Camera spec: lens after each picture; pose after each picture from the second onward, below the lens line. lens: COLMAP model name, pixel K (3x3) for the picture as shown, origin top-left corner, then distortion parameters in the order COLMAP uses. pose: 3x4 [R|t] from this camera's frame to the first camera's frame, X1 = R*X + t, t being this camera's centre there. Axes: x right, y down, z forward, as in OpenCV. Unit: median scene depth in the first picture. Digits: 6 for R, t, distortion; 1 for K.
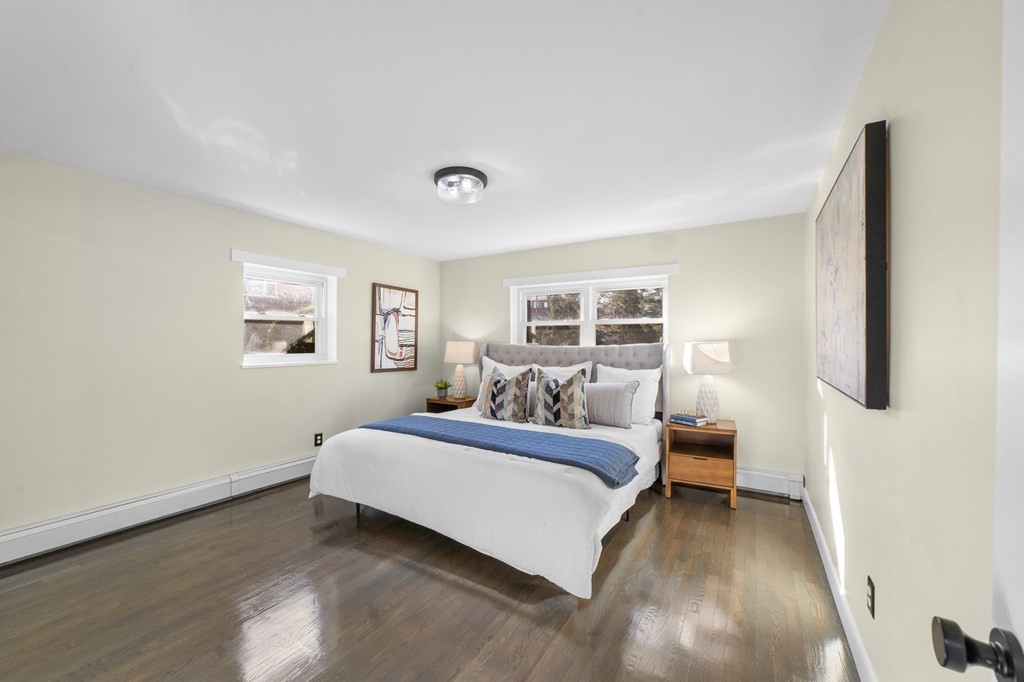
lens RADIAL K [[425.1, 0, 511.4], [0, 425.1, 331.1], [0, 0, 1]] dist [-0.035574, 0.014342]
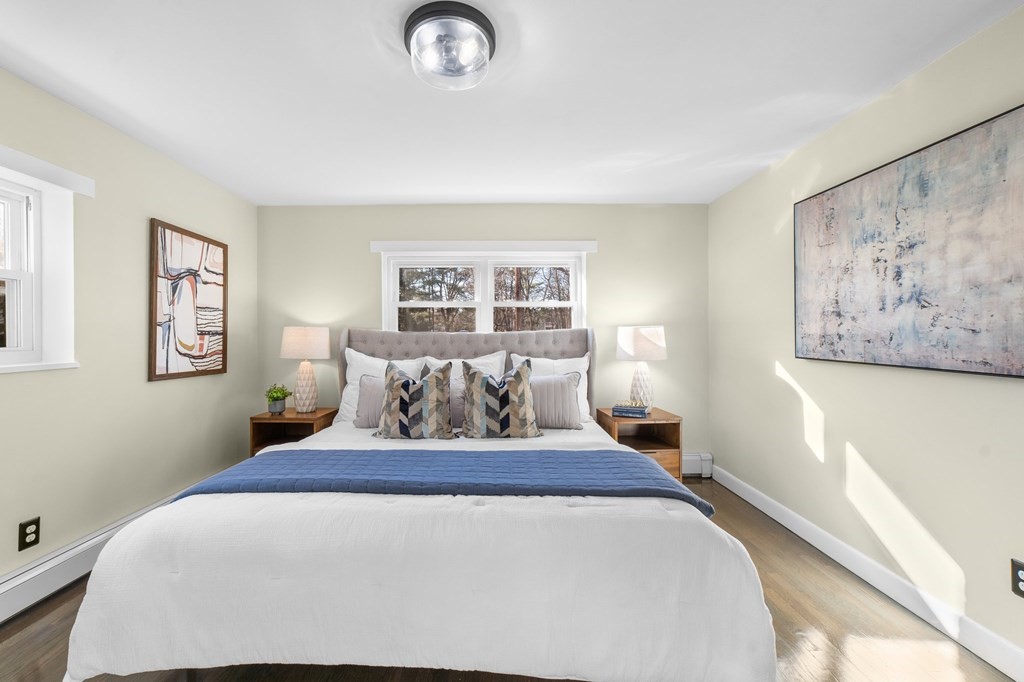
lens RADIAL K [[425.1, 0, 511.4], [0, 425.1, 331.1], [0, 0, 1]] dist [-0.035574, 0.014342]
pose [[0.843730, 0.000193, 0.536768, -0.220786], [-0.008767, 0.999871, 0.013421, 0.021058], [-0.536697, -0.016030, 0.843623, 0.287004]]
